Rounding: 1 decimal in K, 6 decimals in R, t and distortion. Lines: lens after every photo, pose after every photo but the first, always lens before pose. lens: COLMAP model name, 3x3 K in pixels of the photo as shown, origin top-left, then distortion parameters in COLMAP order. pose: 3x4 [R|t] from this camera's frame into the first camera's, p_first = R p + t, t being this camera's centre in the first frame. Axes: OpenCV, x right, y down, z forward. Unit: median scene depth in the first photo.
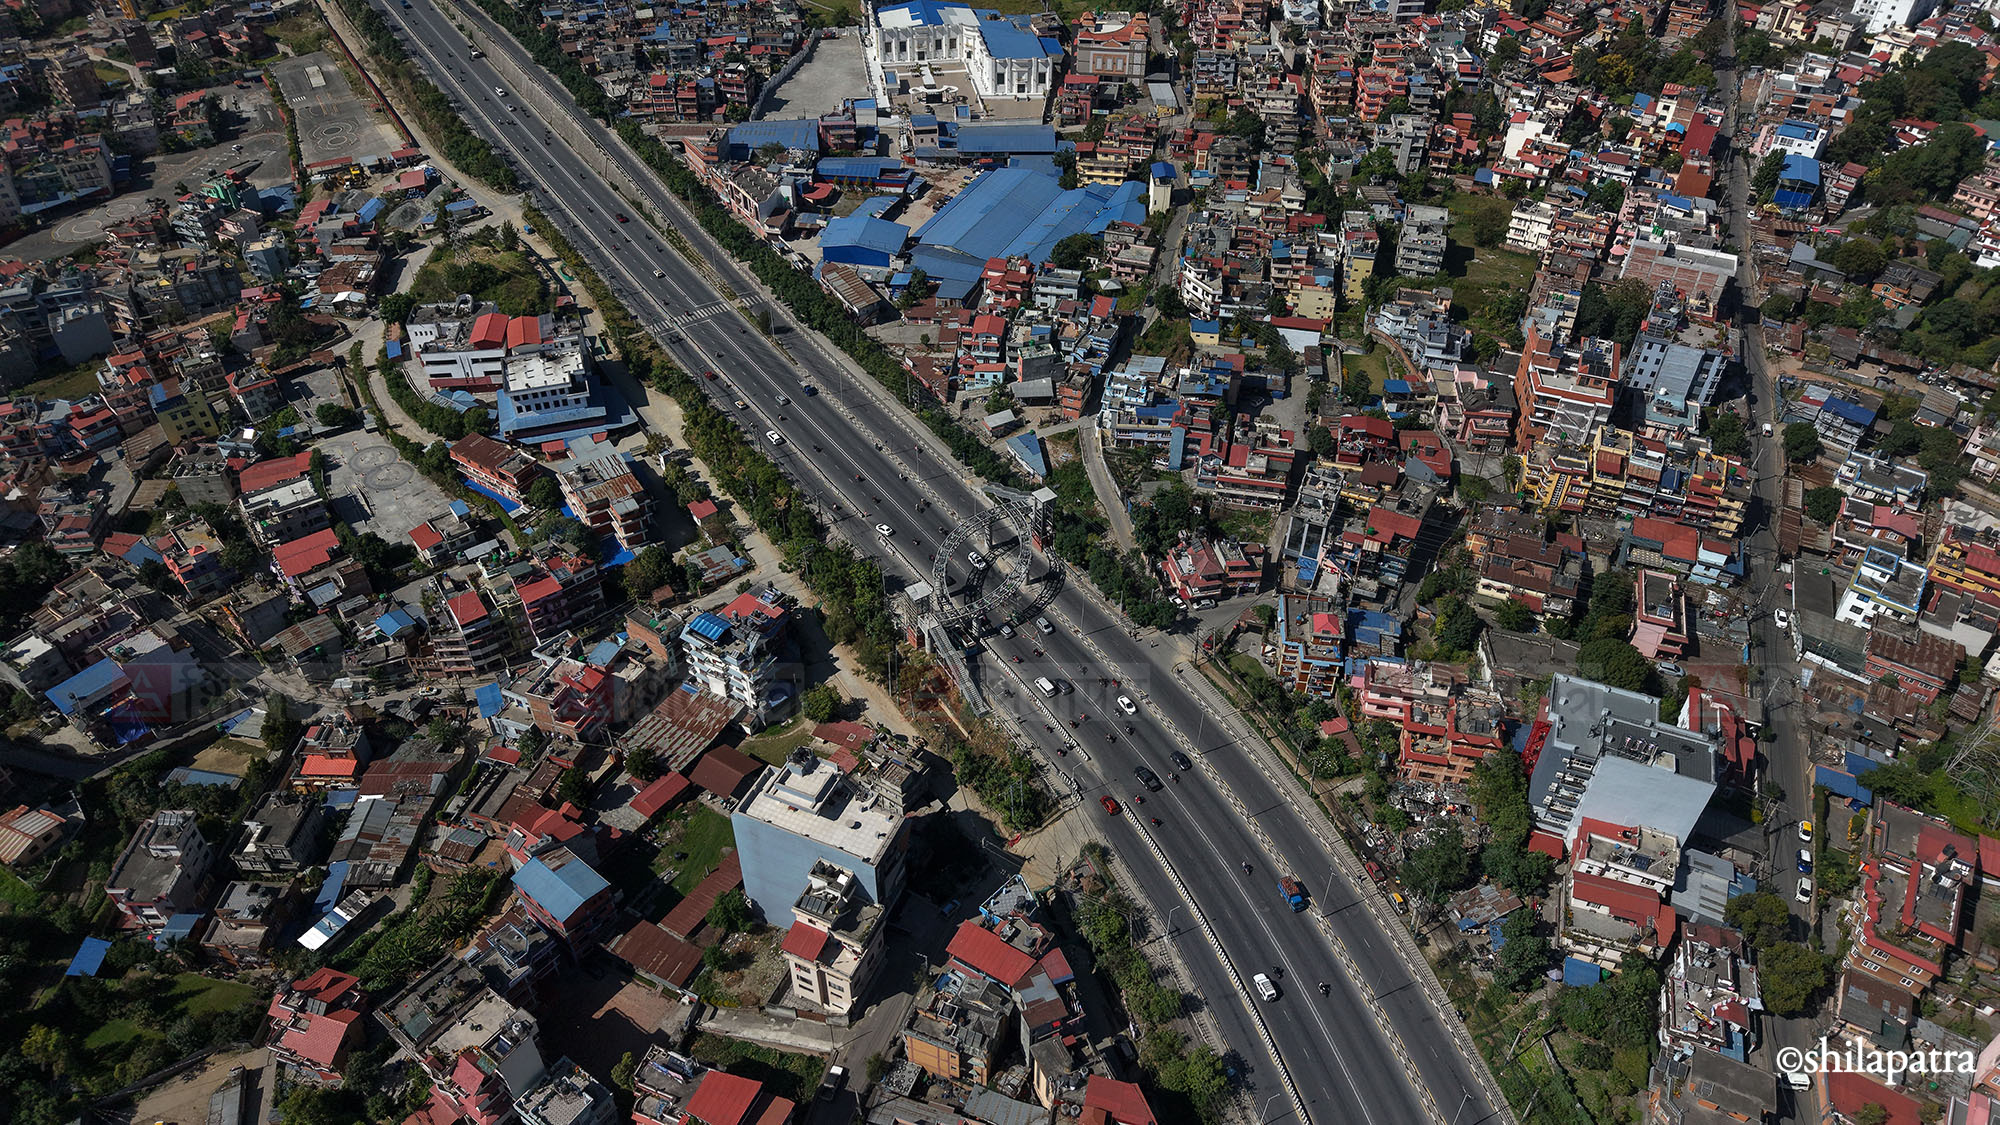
lens RADIAL K [[1330.9, 0, 1005.7], [0, 1330.9, 570.6], [0, 0, 1]] dist [0.034047, -0.037504]
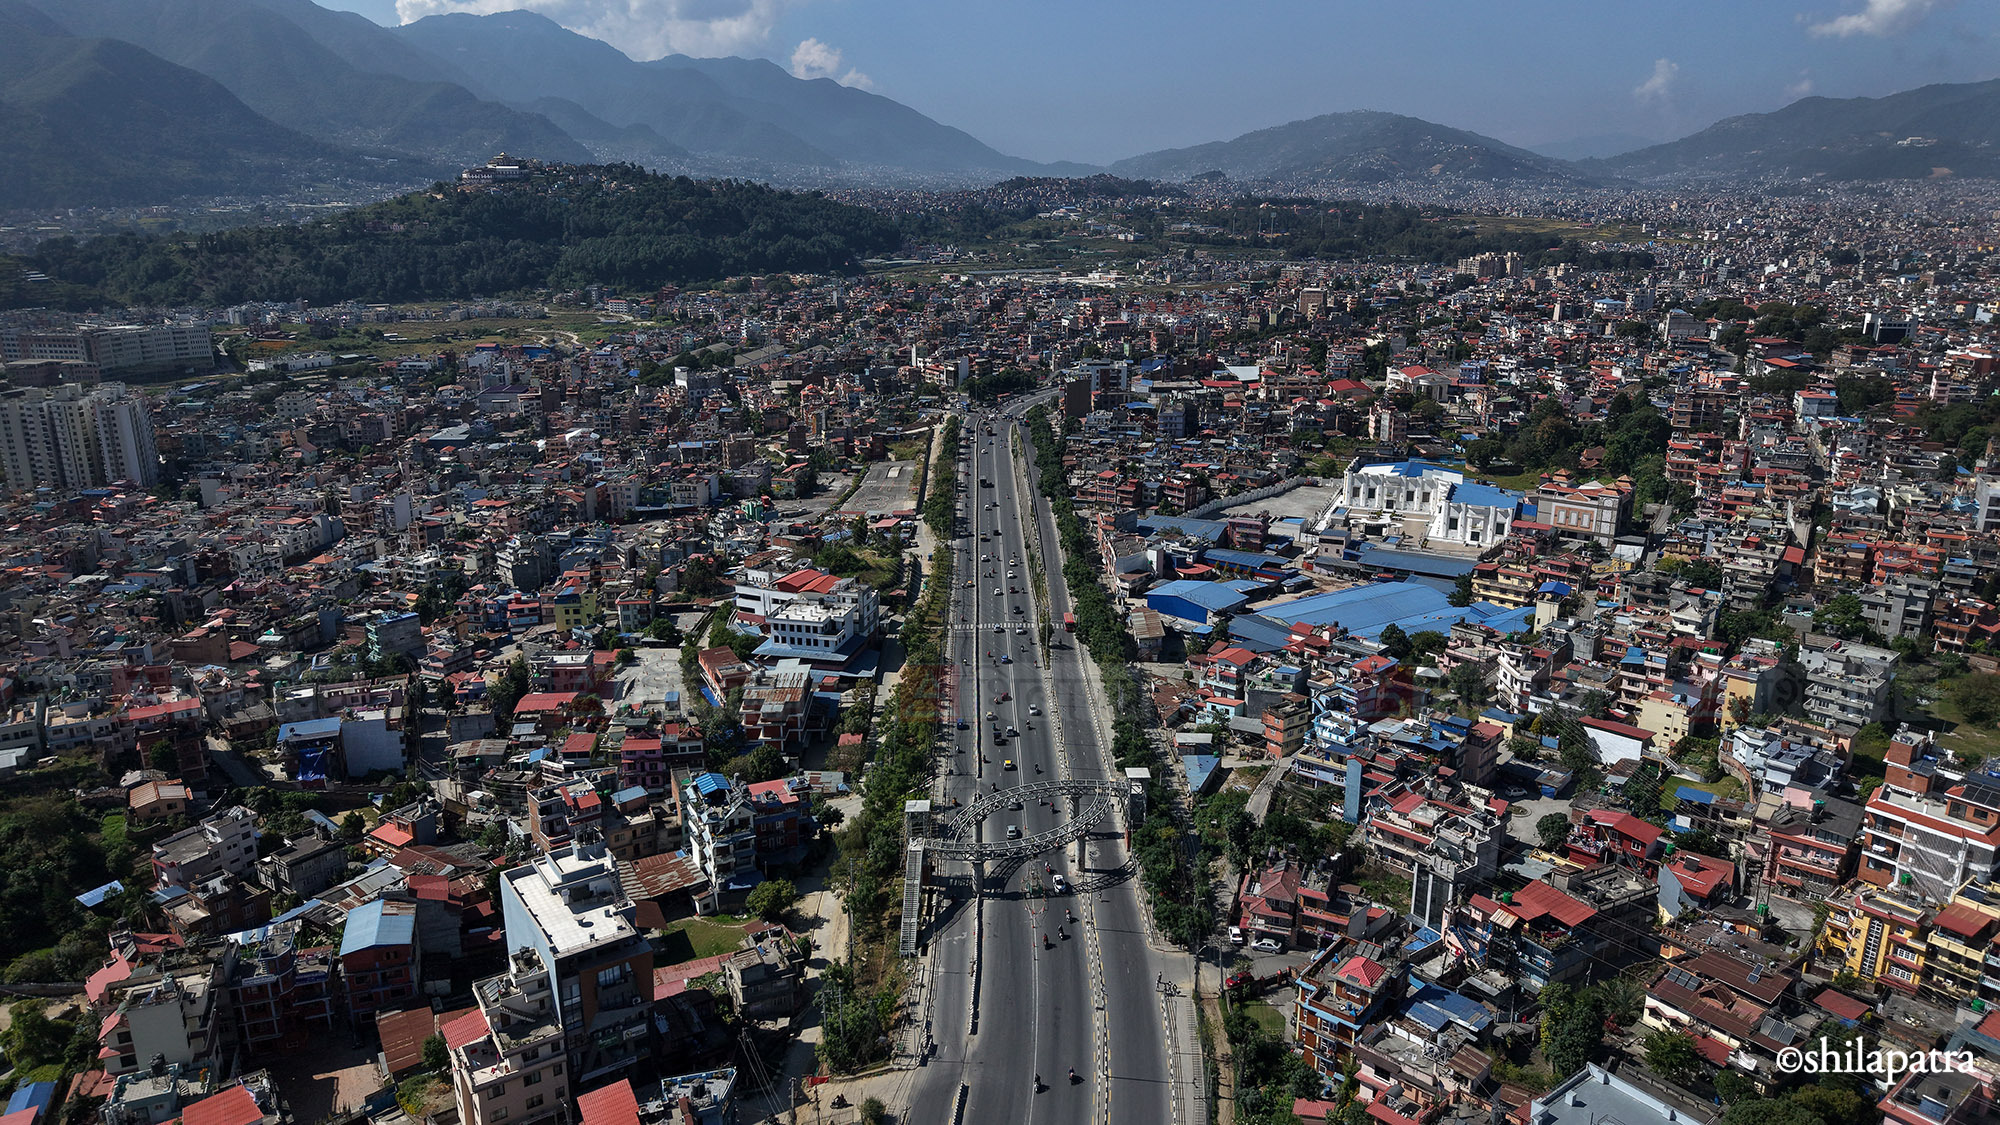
lens RADIAL K [[1330.9, 0, 1008.4], [0, 1330.9, 565.0], [0, 0, 1]] dist [0.034047, -0.037504]
pose [[0.850366, 0.138904, -0.507526, 0.302883], [-0.342740, 0.878072, -0.333946, 0.110791], [0.399257, 0.457926, 0.794291, 0.209160]]
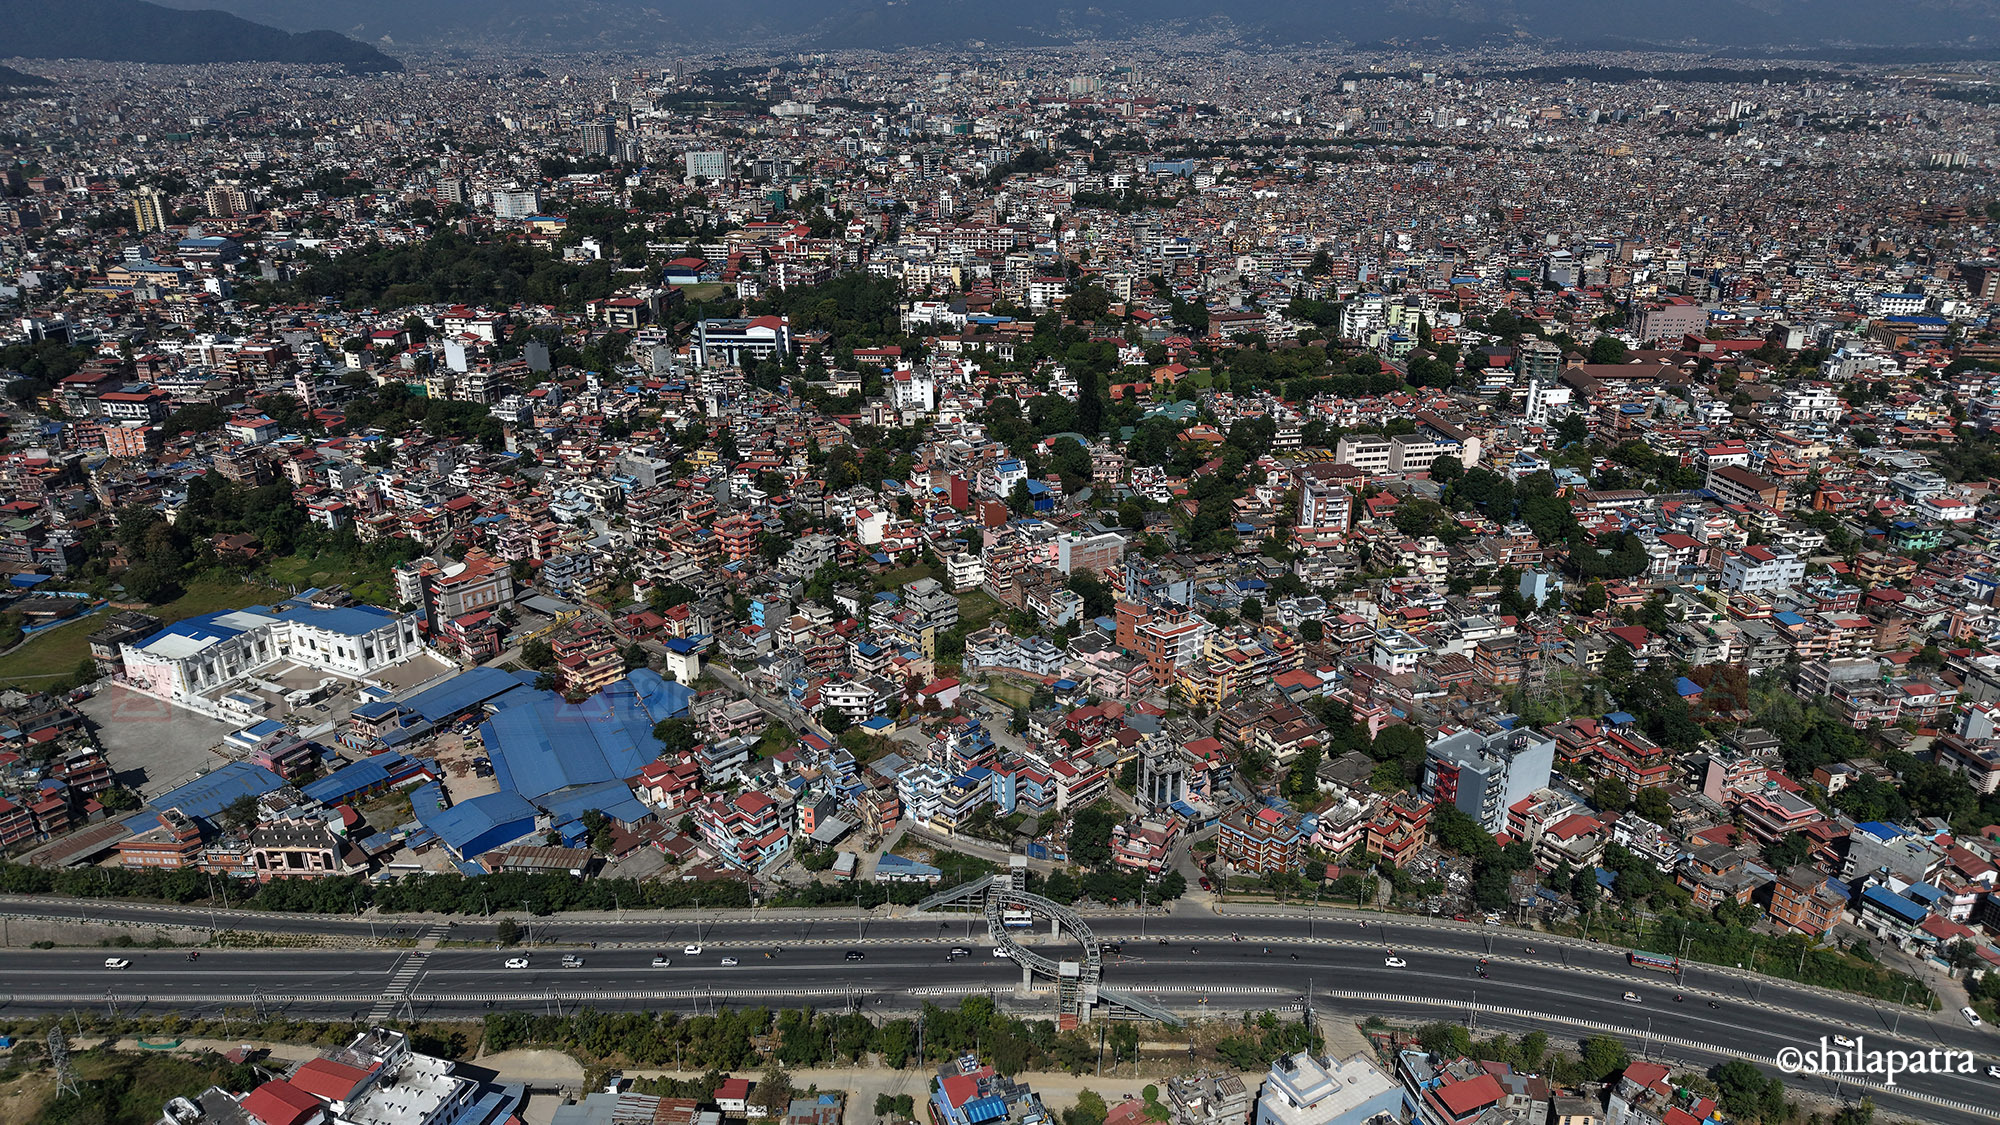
lens RADIAL K [[1330.9, 0, 1010.3], [0, 1330.9, 571.6], [0, 0, 1]] dist [0.034047, -0.037504]
pose [[0.581956, -0.311148, 0.751342, -0.612847], [0.542942, 0.836492, -0.074128, -0.150641], [-0.605426, 0.451075, 0.655737, 0.137143]]
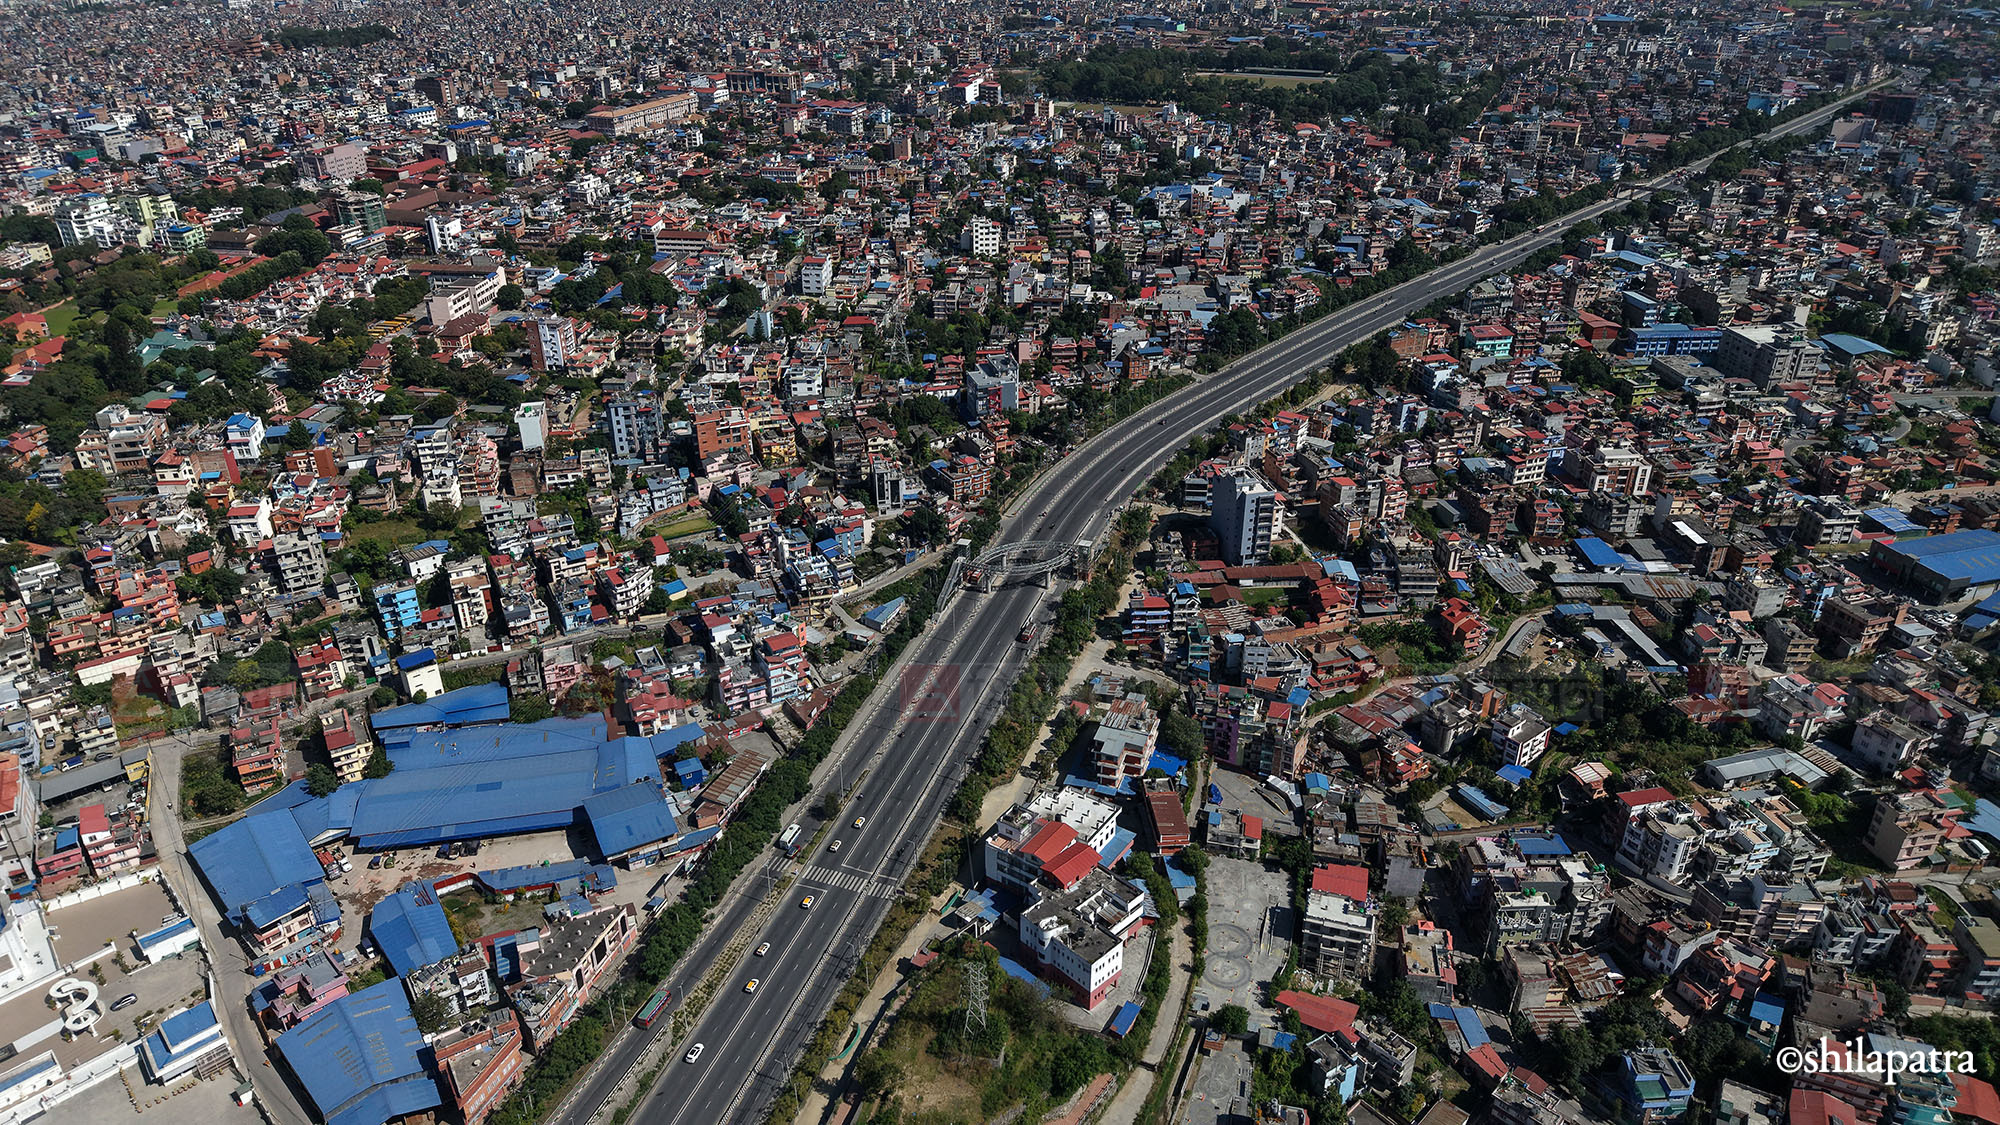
lens RADIAL K [[1330.9, 0, 1007.4], [0, 1330.9, 557.6], [0, 0, 1]] dist [0.034047, -0.037504]
pose [[-0.612246, -0.370555, 0.698458, -0.903602], [0.520805, 0.475663, 0.708877, -0.928711], [-0.594908, 0.797768, -0.098236, 0.946932]]
